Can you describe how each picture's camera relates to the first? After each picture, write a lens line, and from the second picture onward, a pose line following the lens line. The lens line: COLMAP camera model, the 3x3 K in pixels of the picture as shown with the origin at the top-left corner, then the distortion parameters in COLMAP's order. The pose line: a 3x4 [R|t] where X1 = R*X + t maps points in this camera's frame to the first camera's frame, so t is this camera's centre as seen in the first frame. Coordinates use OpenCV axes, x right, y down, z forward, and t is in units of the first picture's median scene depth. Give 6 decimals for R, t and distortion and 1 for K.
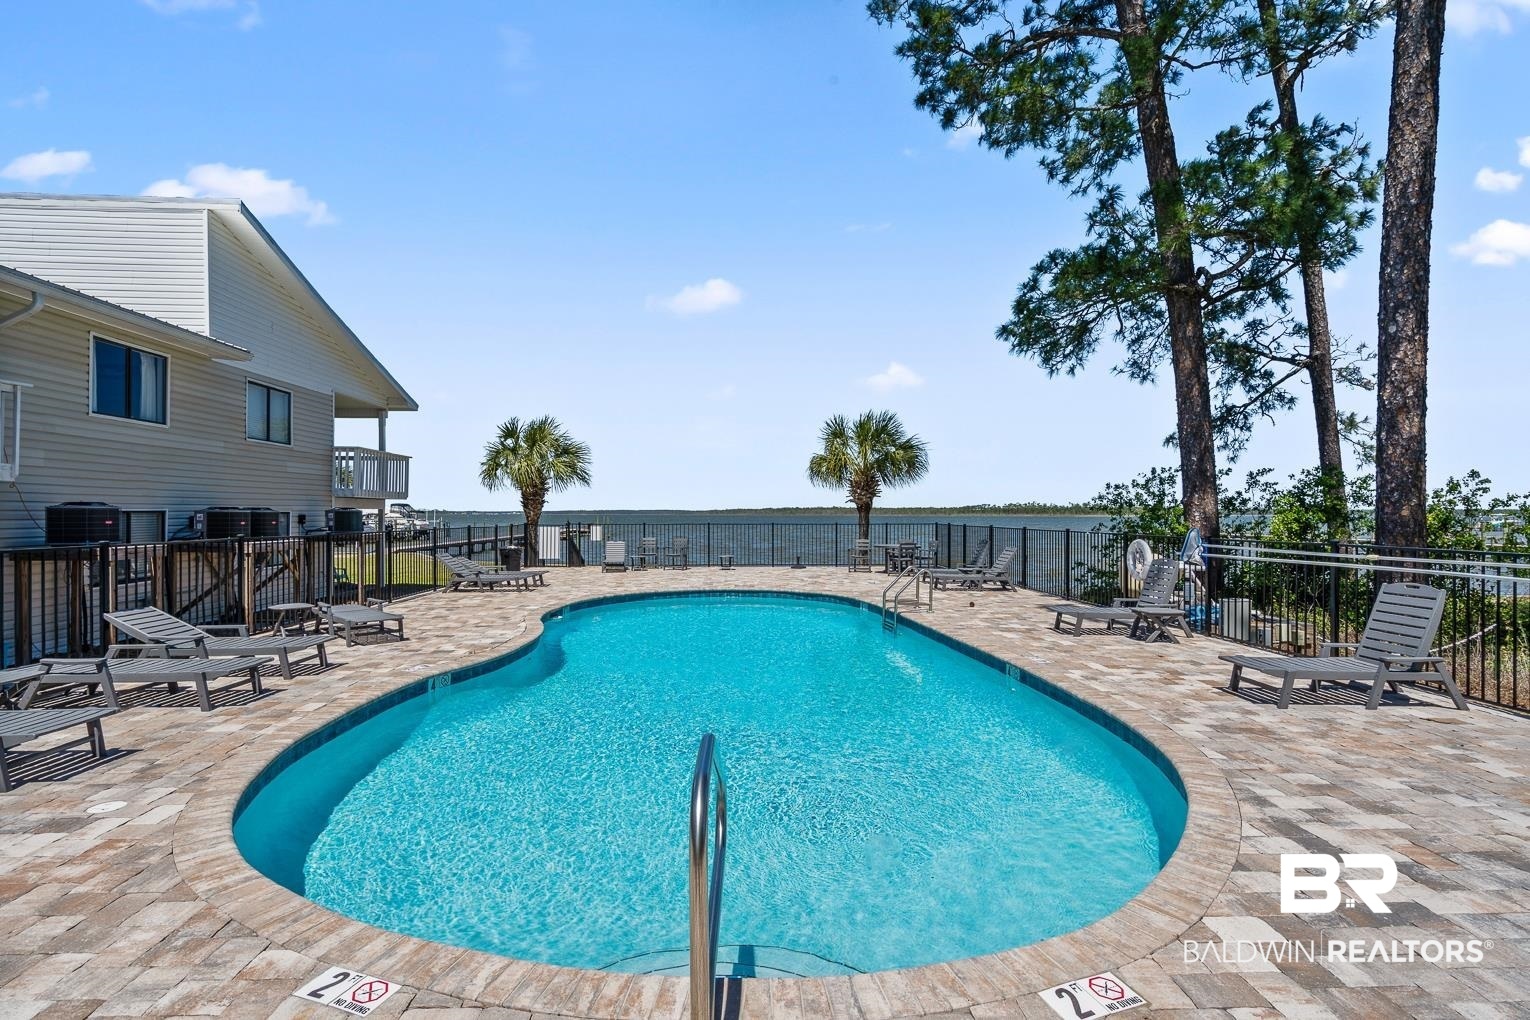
lens RADIAL K [[735.7, 0, 763.6], [0, 735.7, 509.0], [0, 0, 1]] dist [-0.006410, 0.000763]
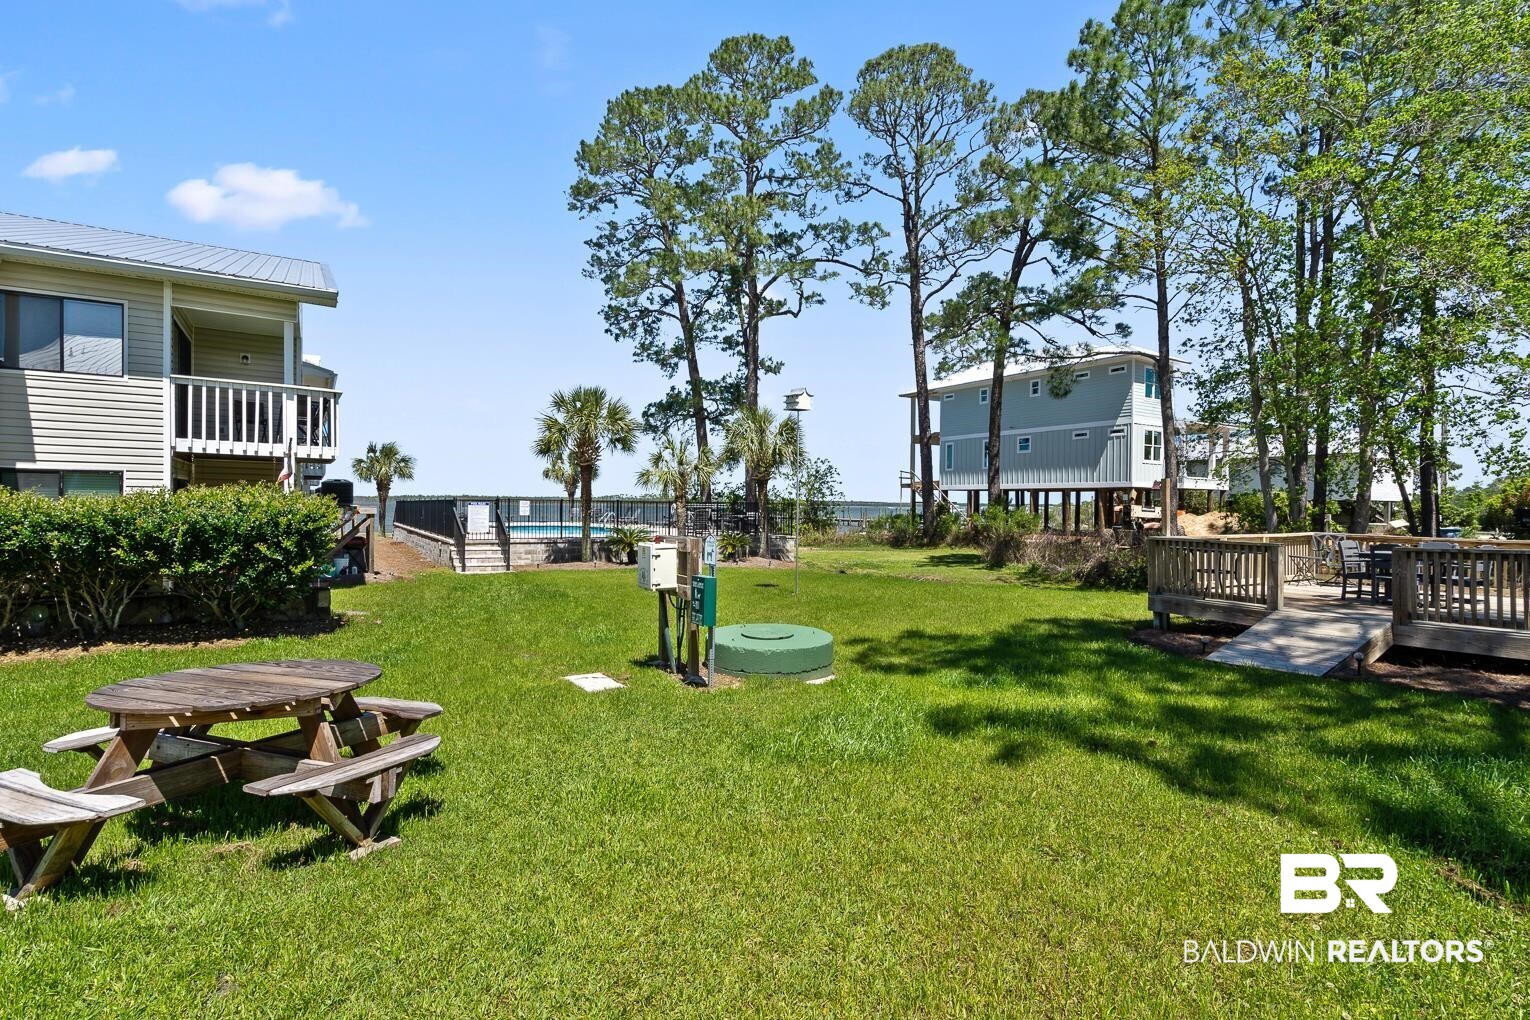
lens RADIAL K [[735.7, 0, 761.0], [0, 735.7, 509.9], [0, 0, 1]] dist [-0.006410, 0.000763]
pose [[0.873347, 0.002155, 0.487094, -0.592545], [-0.009505, 0.999875, 0.012619, 0.015886], [-0.487006, -0.015651, 0.873258, -1.583219]]
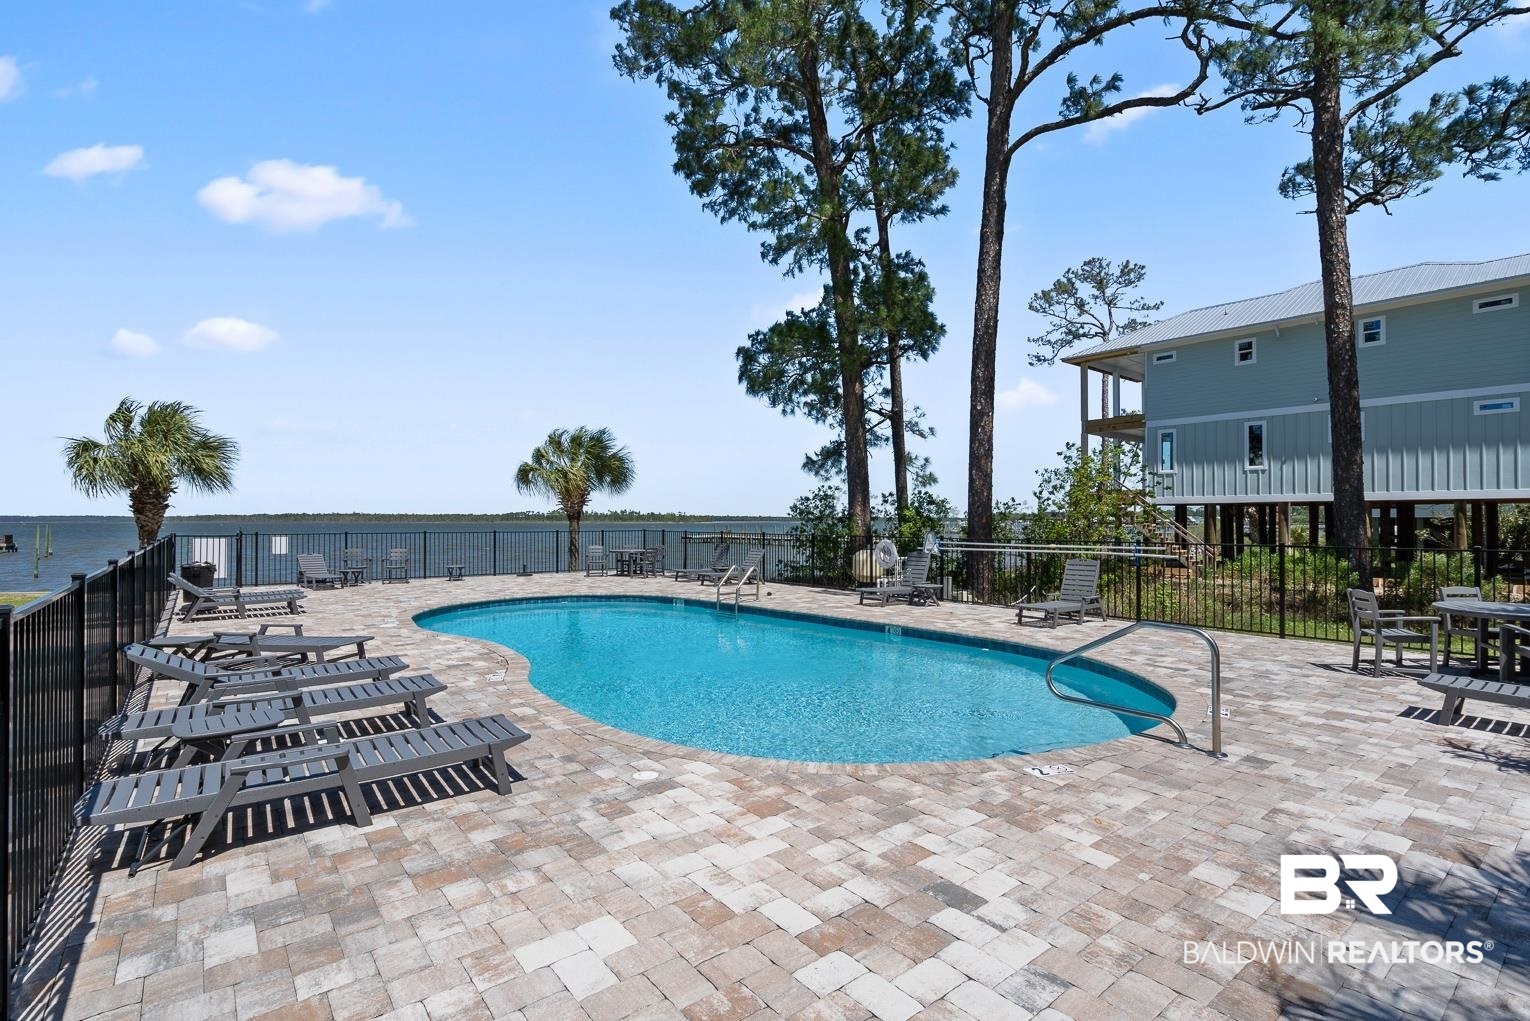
lens RADIAL K [[735.7, 0, 765.8], [0, 735.7, 513.4], [0, 0, 1]] dist [-0.006410, 0.000763]
pose [[0.805393, 0.002313, 0.592737, -0.387924], [-0.001878, 0.999997, -0.001351, -0.006002], [-0.592738, -0.000025, 0.805395, -0.024199]]
